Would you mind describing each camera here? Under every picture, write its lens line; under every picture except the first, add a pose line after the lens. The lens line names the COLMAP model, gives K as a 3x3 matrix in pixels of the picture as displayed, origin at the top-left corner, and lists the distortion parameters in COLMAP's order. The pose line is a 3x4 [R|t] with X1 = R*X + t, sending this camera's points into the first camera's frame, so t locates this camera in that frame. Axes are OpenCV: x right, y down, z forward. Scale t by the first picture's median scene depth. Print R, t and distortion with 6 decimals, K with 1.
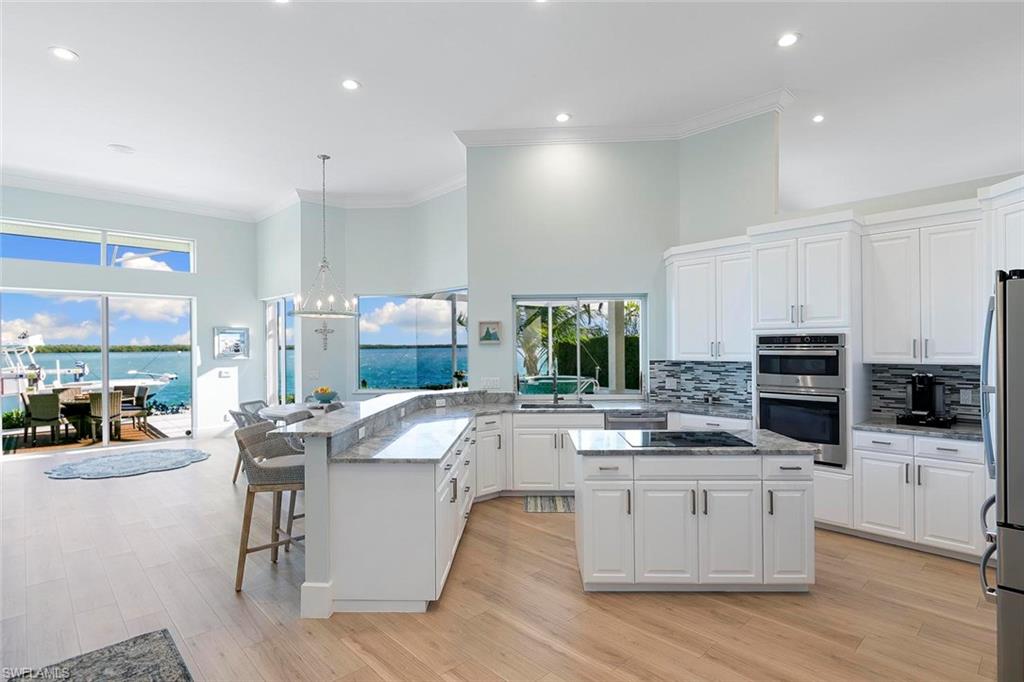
lens RADIAL K [[517.0, 0, 515.1], [0, 517.0, 343.7], [0, 0, 1]] dist [0.008571, -0.003407]
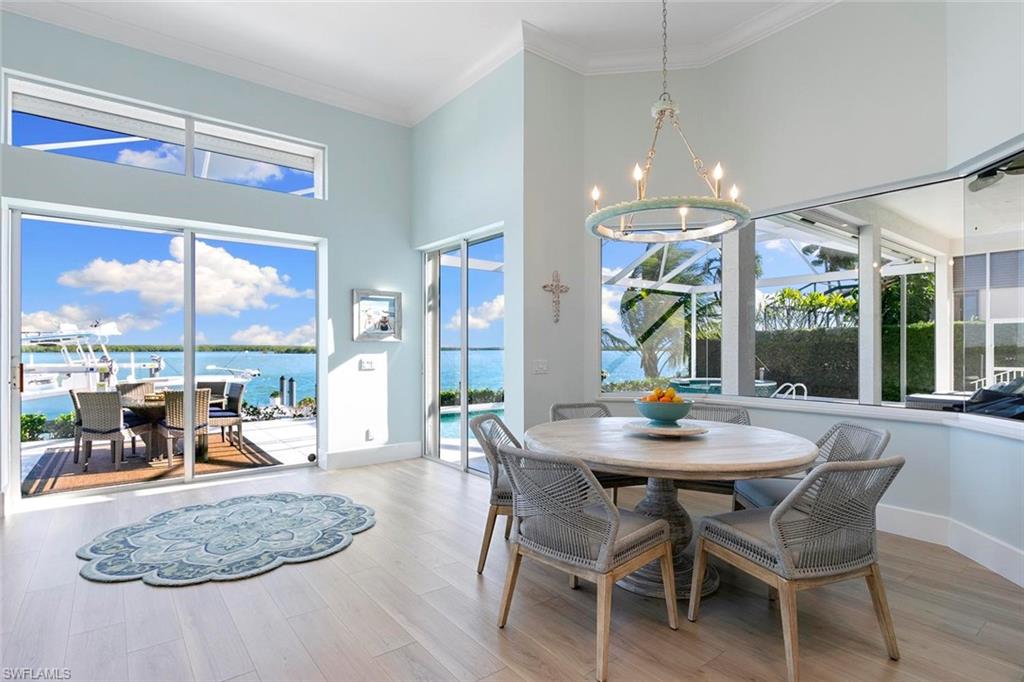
lens RADIAL K [[517.0, 0, 521.9], [0, 517.0, 345.5], [0, 0, 1]] dist [0.008571, -0.003407]
pose [[0.996311, 0.008096, -0.085429, -0.572304], [-0.008229, 0.999965, -0.001211, 0.061017], [0.085417, 0.001910, 0.996343, 0.701110]]
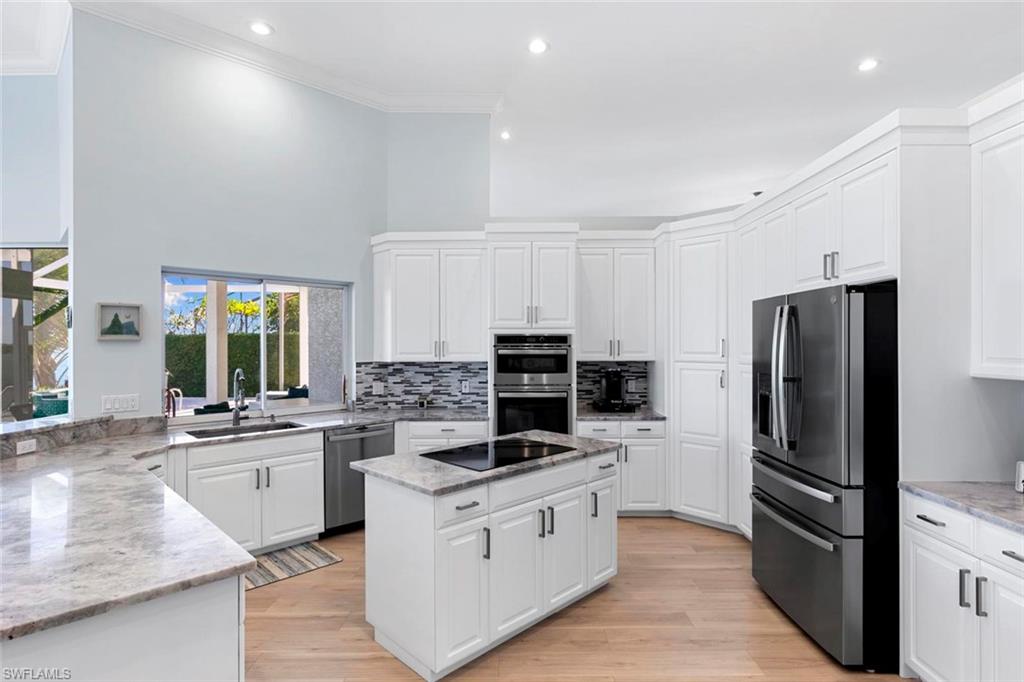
lens RADIAL K [[517.0, 0, 510.6], [0, 517.0, 343.1], [0, 0, 1]] dist [0.008571, -0.003407]
pose [[0.695012, 0.008212, 0.718952, -0.171744], [-0.006082, 0.999966, -0.005543, 0.004118], [-0.718973, -0.000520, 0.695038, 0.231883]]
